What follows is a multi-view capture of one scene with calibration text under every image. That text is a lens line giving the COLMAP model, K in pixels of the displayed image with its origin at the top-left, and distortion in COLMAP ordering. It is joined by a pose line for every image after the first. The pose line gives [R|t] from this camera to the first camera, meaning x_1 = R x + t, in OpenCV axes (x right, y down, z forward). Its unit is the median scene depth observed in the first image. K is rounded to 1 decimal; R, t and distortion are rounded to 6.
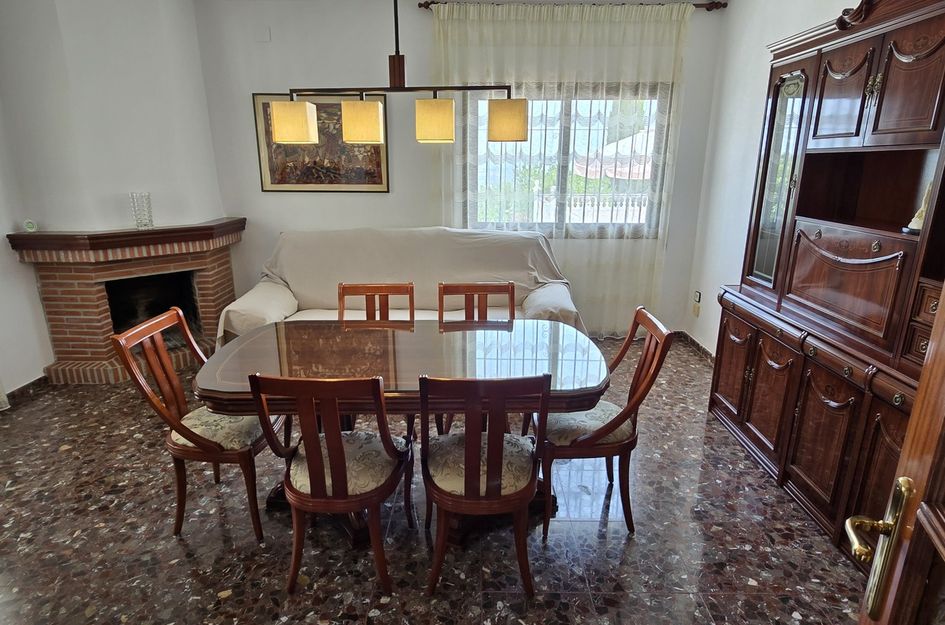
lens RADIAL K [[526.6, 0, 466.4], [0, 526.6, 309.8], [0, 0, 1]] dist [-0.000742, -0.002554]
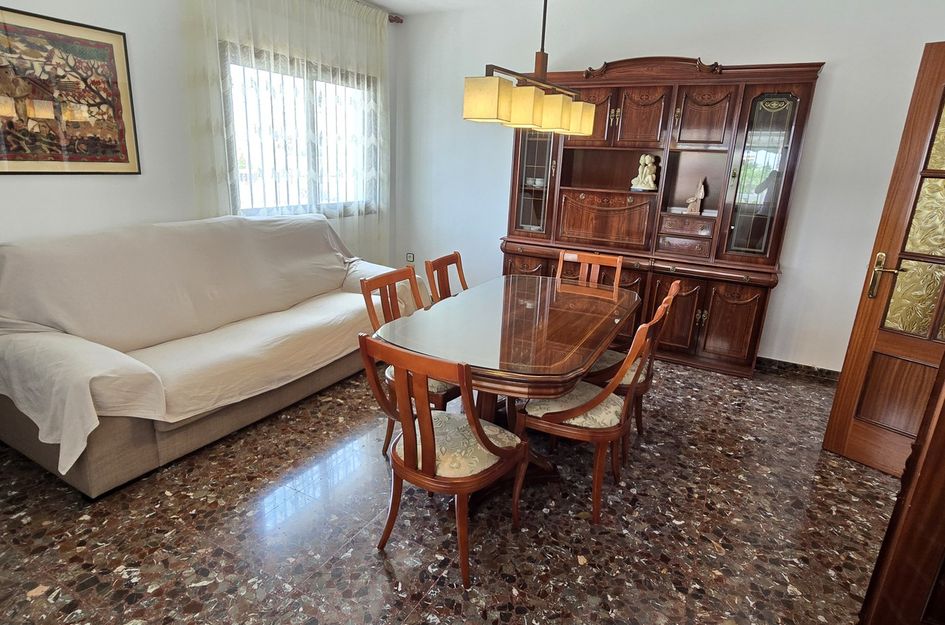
lens RADIAL K [[526.6, 0, 469.7], [0, 526.6, 311.2], [0, 0, 1]] dist [-0.000742, -0.002554]
pose [[0.467951, -0.228430, 0.853722, -0.726448], [0.197200, 0.968651, 0.151090, -0.075958], [-0.861472, 0.097651, 0.498328, 0.337305]]
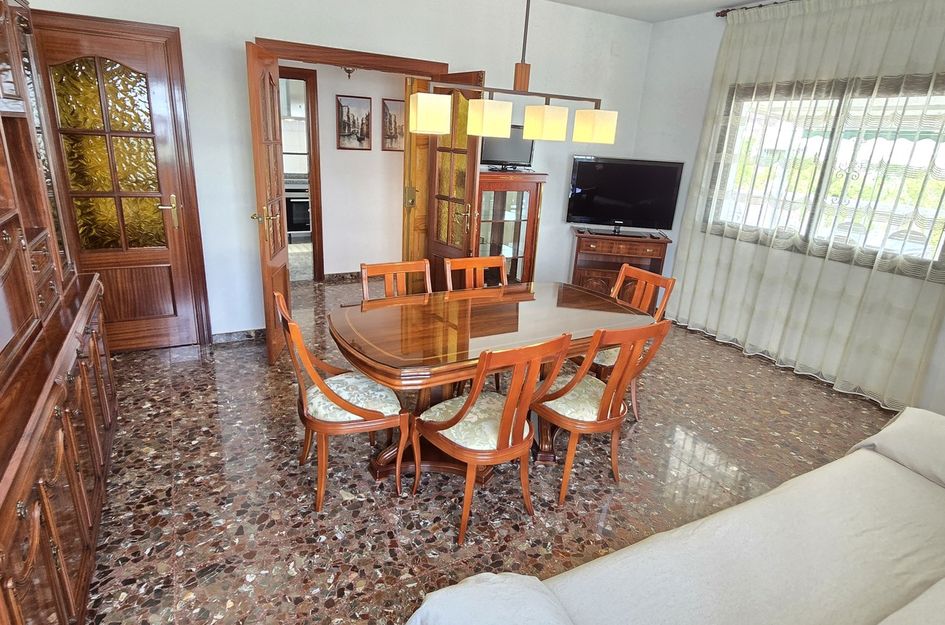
lens RADIAL K [[526.6, 0, 471.5], [0, 526.6, 315.0], [0, 0, 1]] dist [-0.000742, -0.002554]
pose [[-0.870226, 0.110401, -0.480123, 0.320896], [-0.186189, 0.828586, 0.527996, -0.331025], [0.456114, 0.548869, -0.700501, 1.131397]]
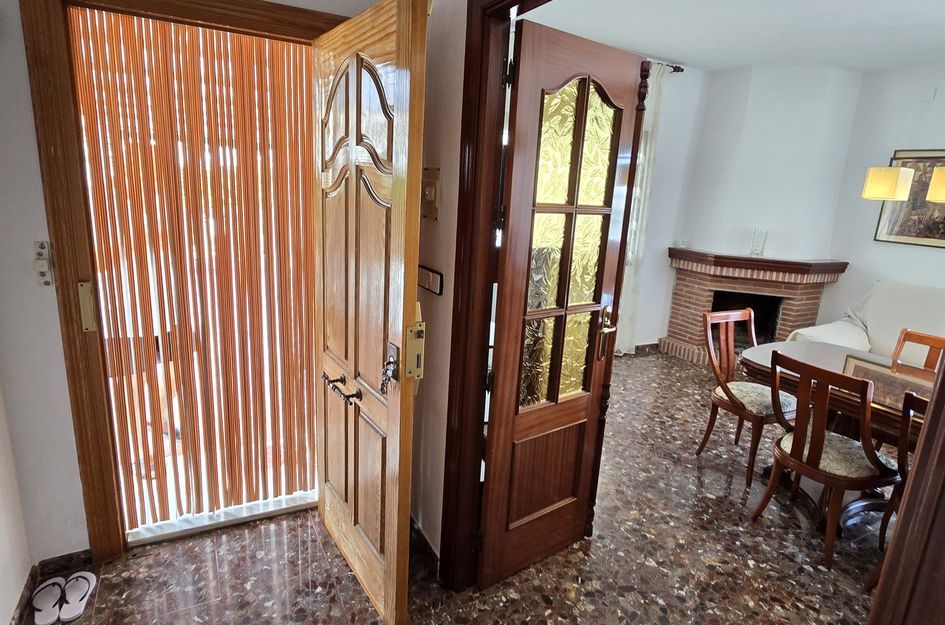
lens RADIAL K [[526.6, 0, 469.4], [0, 526.6, 311.7], [0, 0, 1]] dist [-0.000742, -0.002554]
pose [[0.473489, 0.229452, -0.850388, 0.190353], [-0.292562, 0.951628, 0.093872, 0.059604], [0.830792, 0.204344, 0.517714, -0.228883]]
